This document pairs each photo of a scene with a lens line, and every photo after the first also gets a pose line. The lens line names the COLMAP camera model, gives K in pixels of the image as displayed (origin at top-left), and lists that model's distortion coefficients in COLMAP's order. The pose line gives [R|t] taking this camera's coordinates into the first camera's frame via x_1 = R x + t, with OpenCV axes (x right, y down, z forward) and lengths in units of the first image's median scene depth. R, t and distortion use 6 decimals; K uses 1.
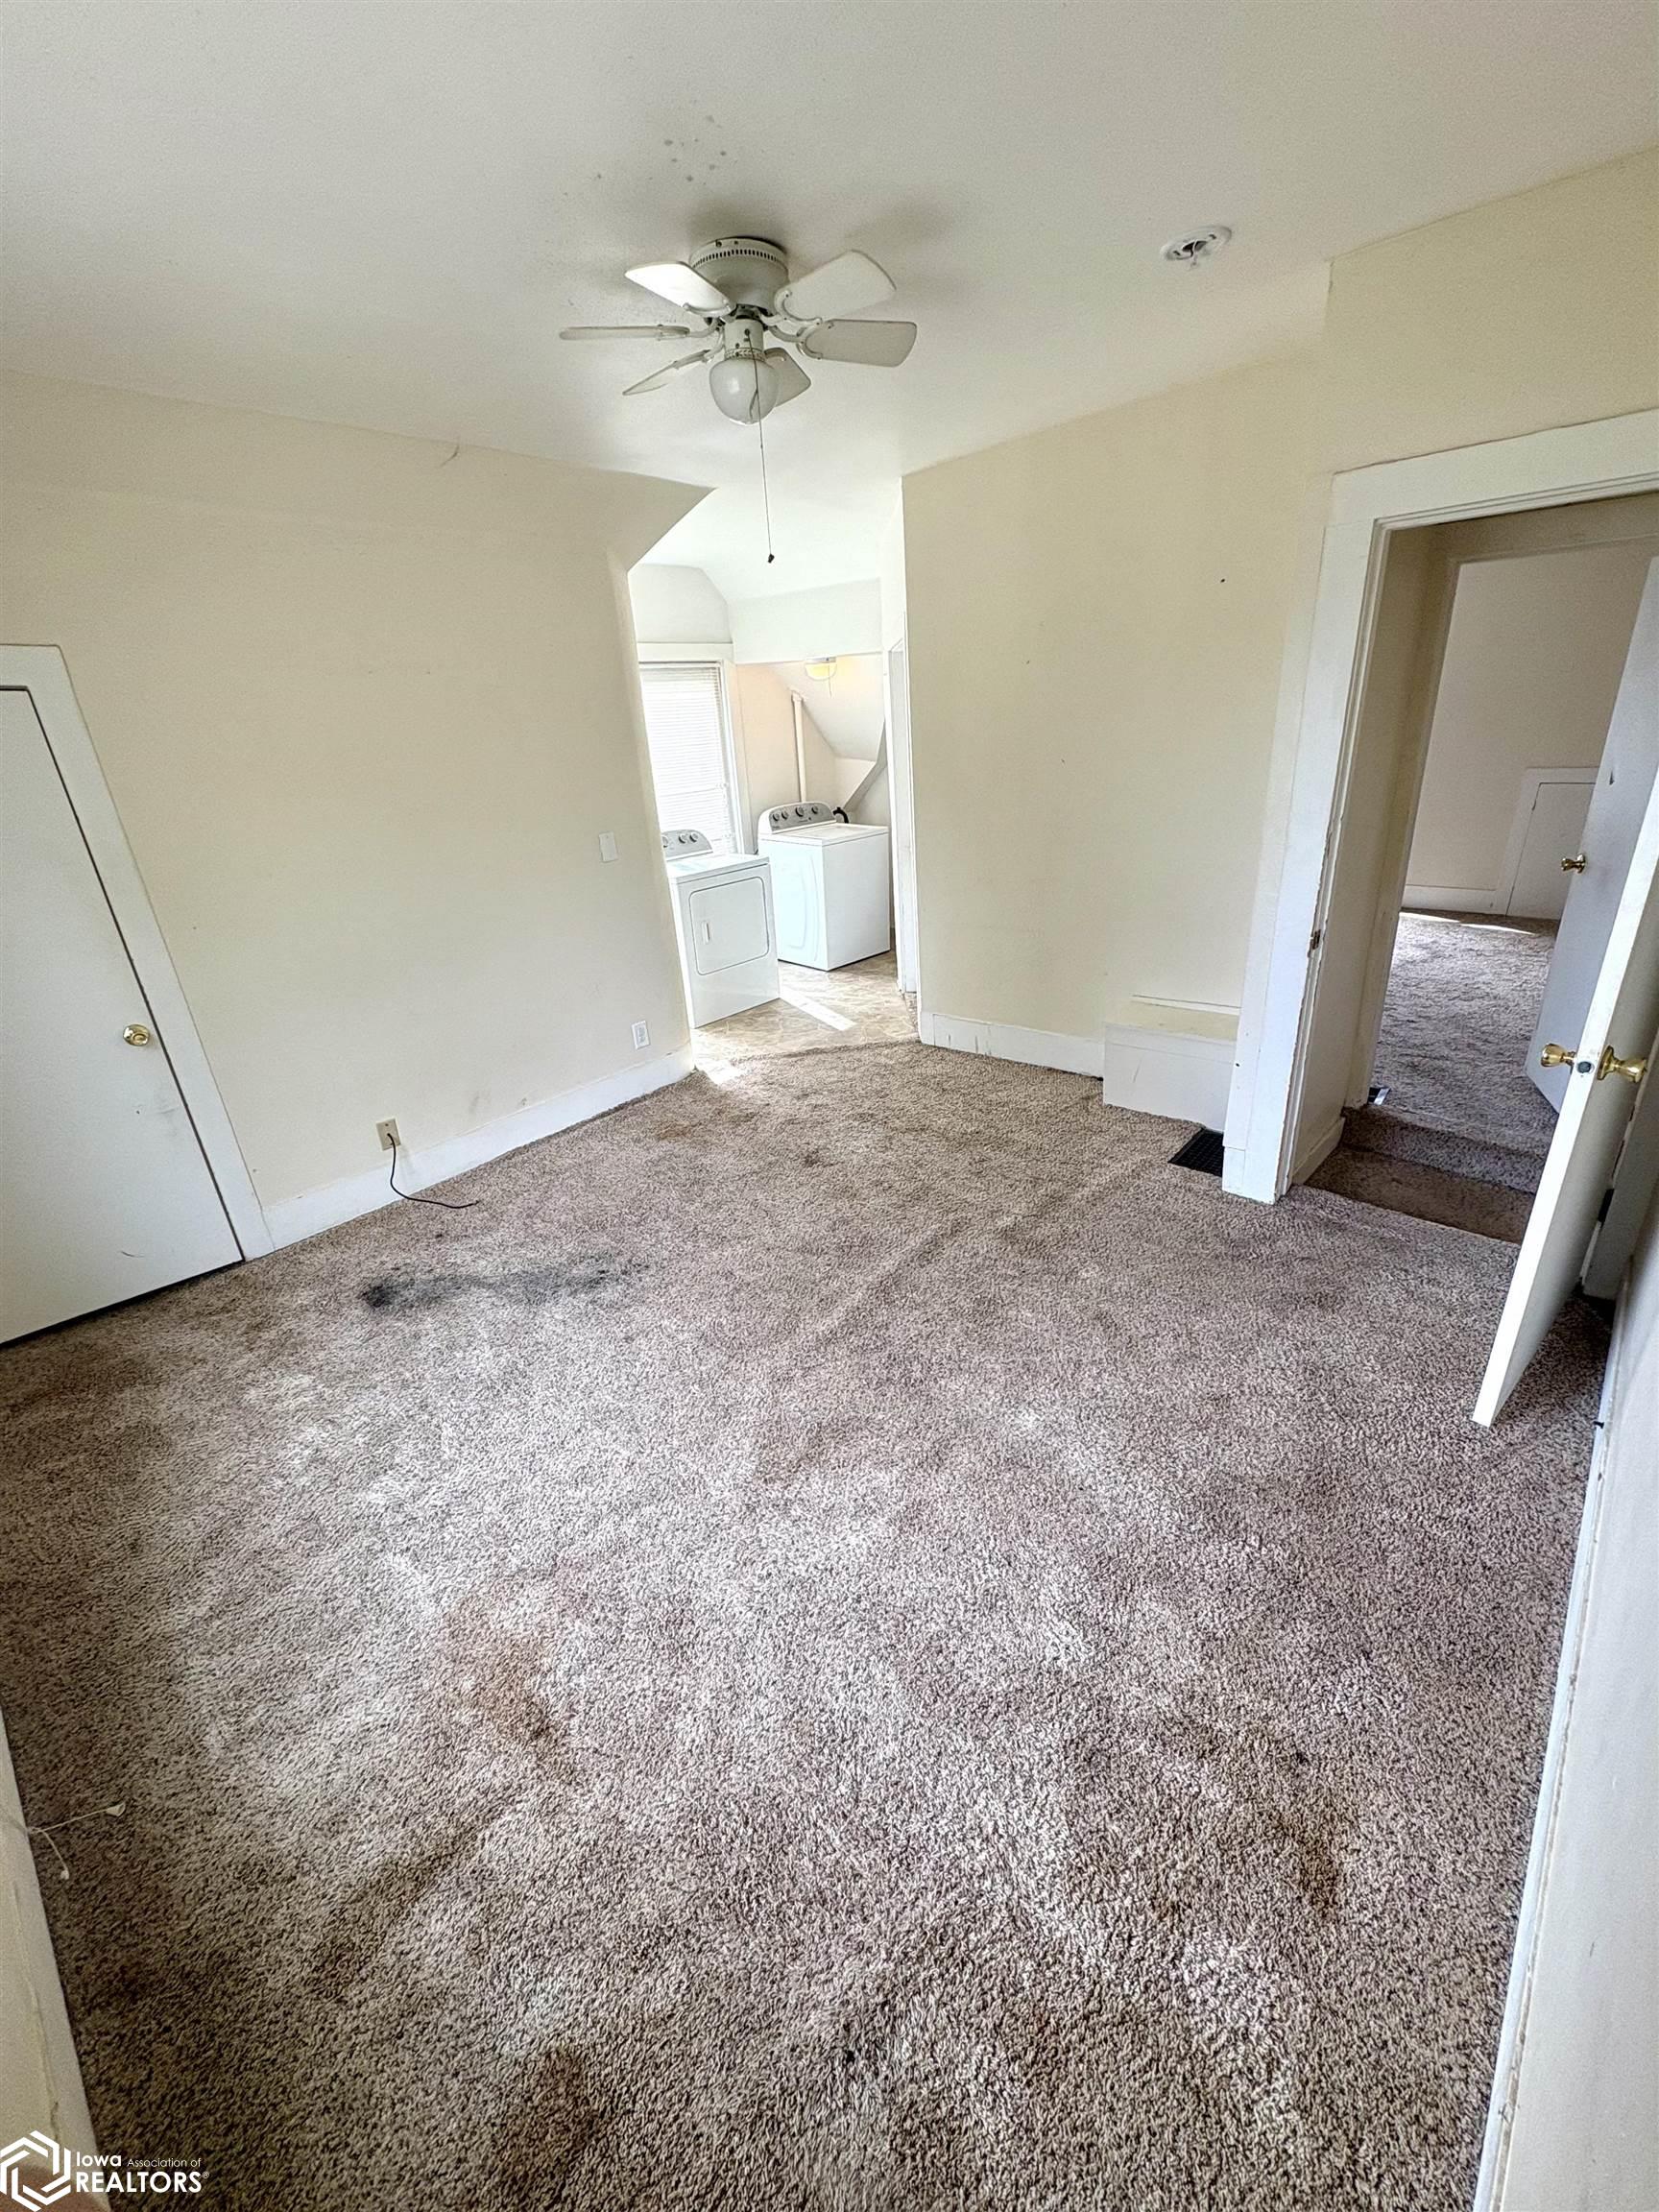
lens RADIAL K [[888.3, 0, 826.9], [0, 888.3, 1102.7], [0, 0, 1]] dist [0.000758, 0.000462]
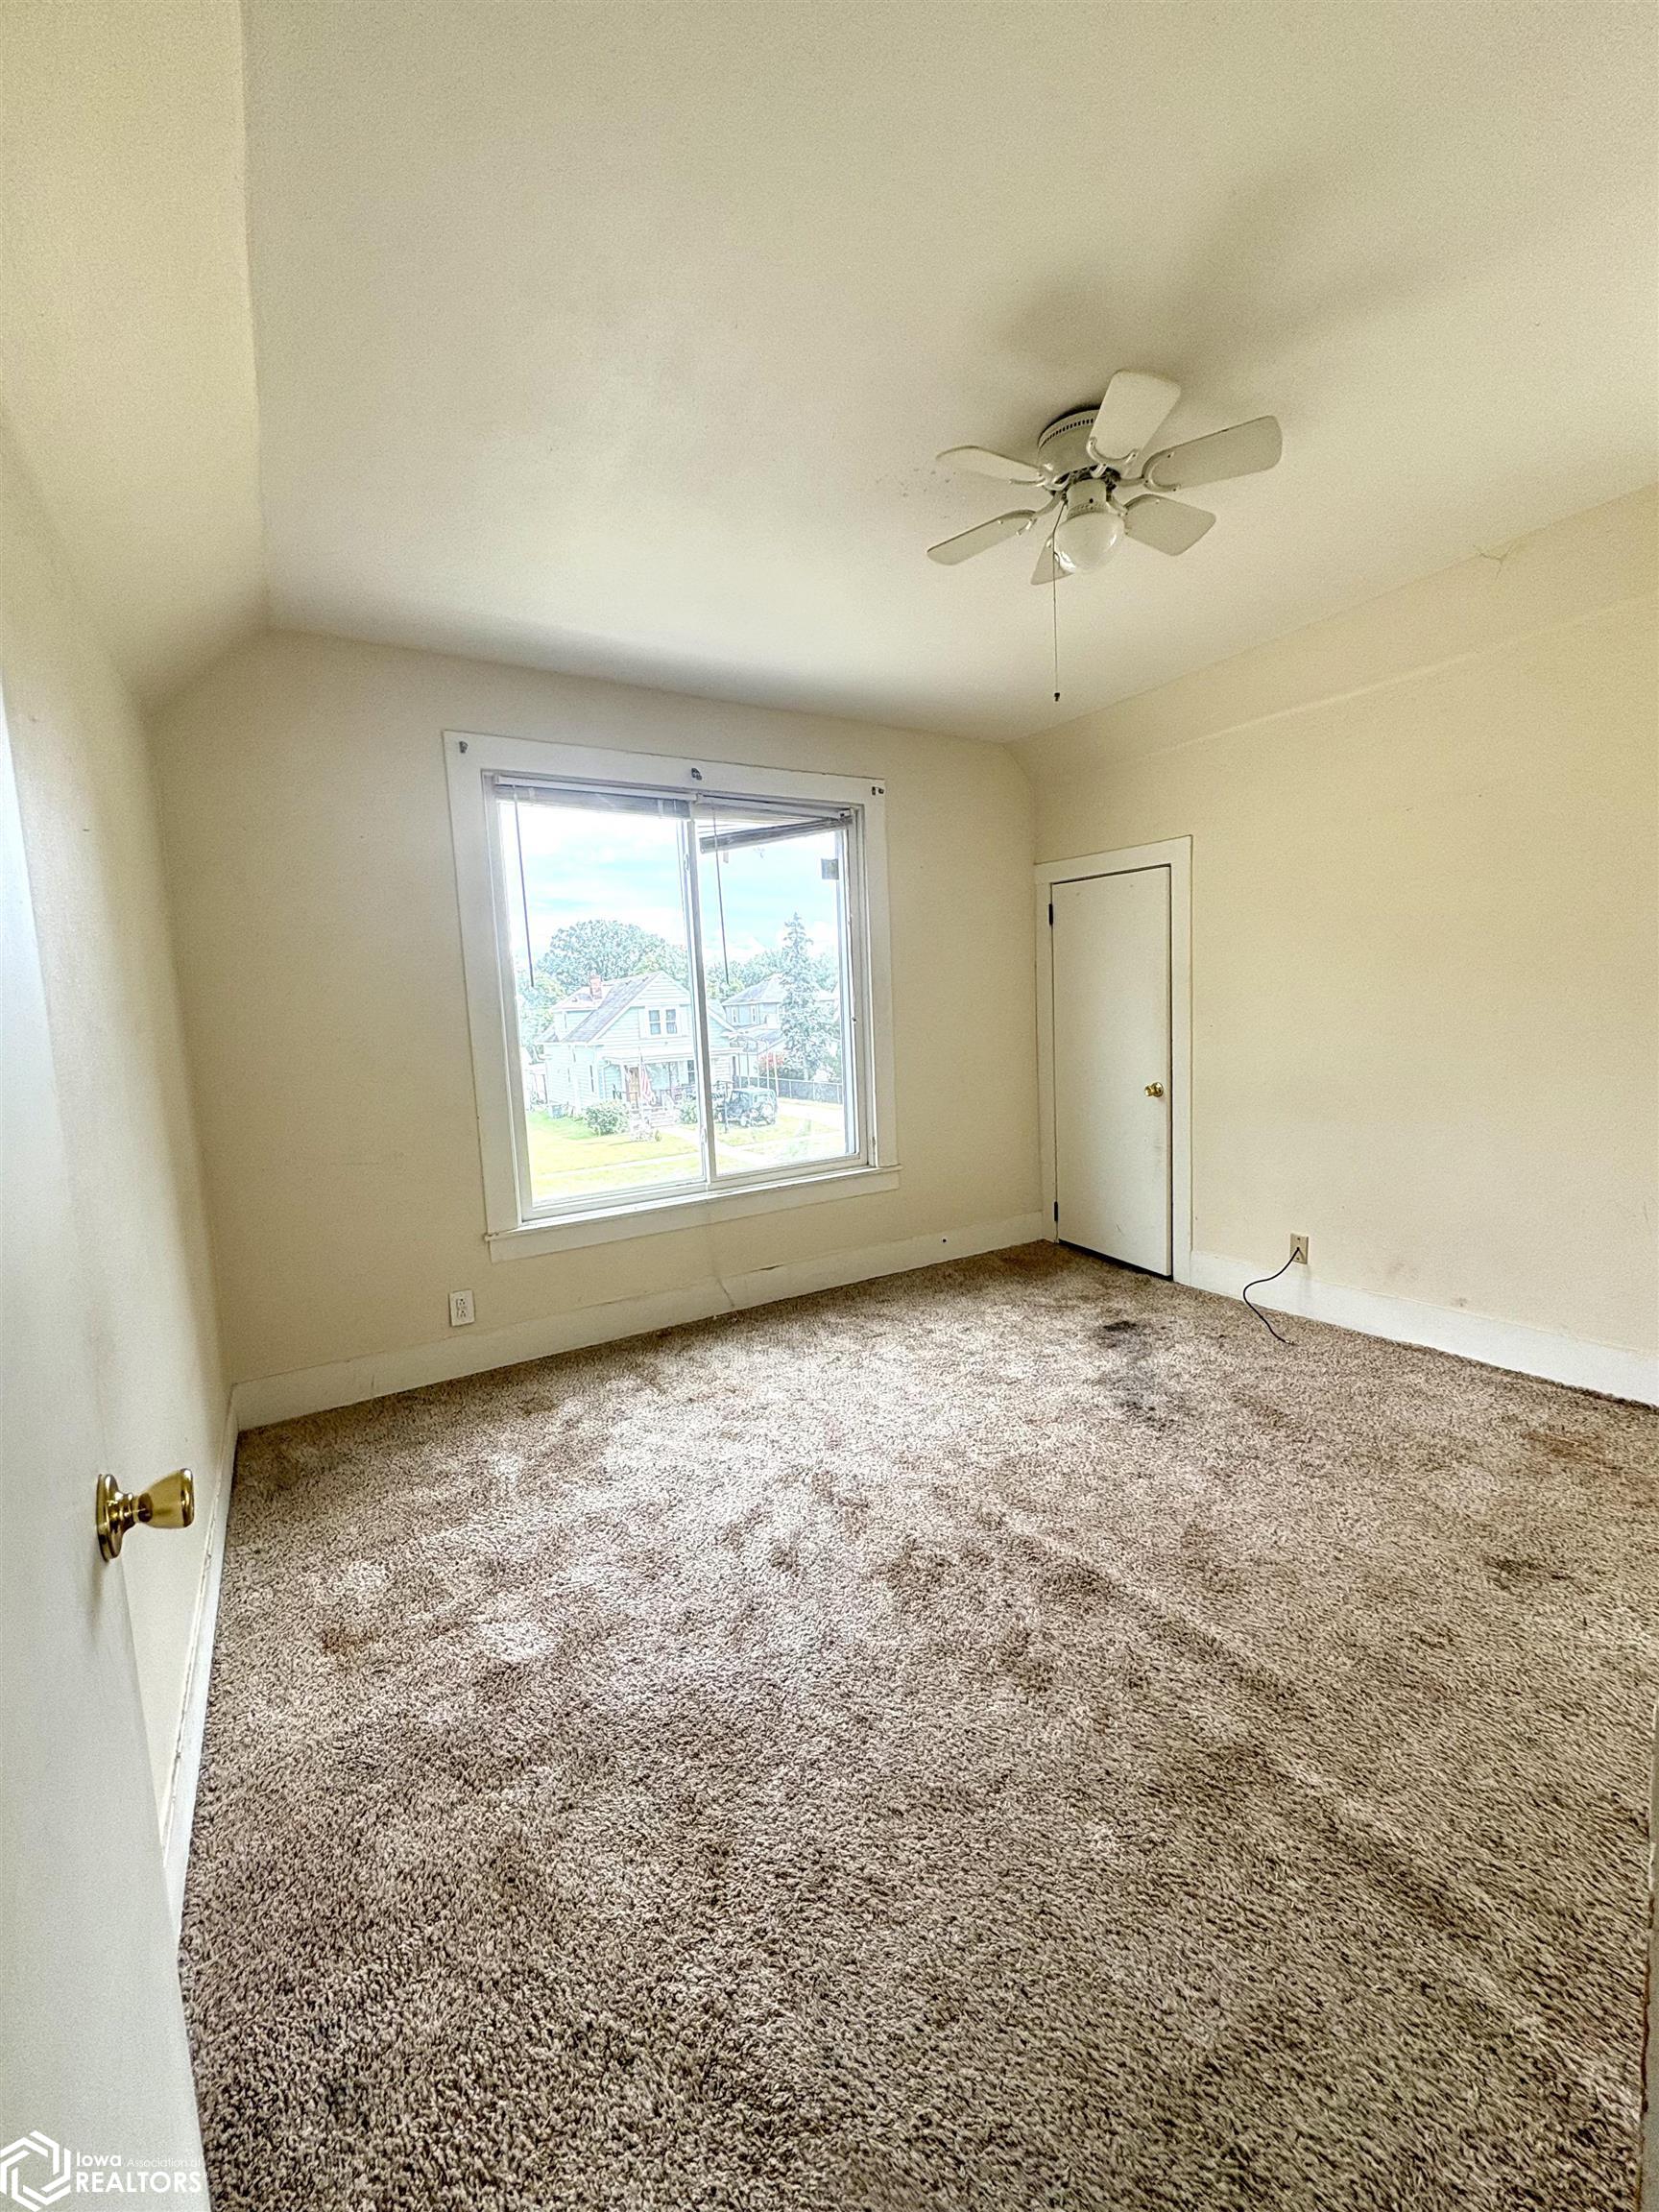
lens RADIAL K [[888.3, 0, 826.9], [0, 888.3, 1102.7], [0, 0, 1]] dist [0.000758, 0.000462]
pose [[-0.275924, 0.178717, -0.944419, 0.519844], [-0.316421, 0.910905, 0.264821, -0.190147], [0.907603, 0.371904, -0.194790, 0.567115]]
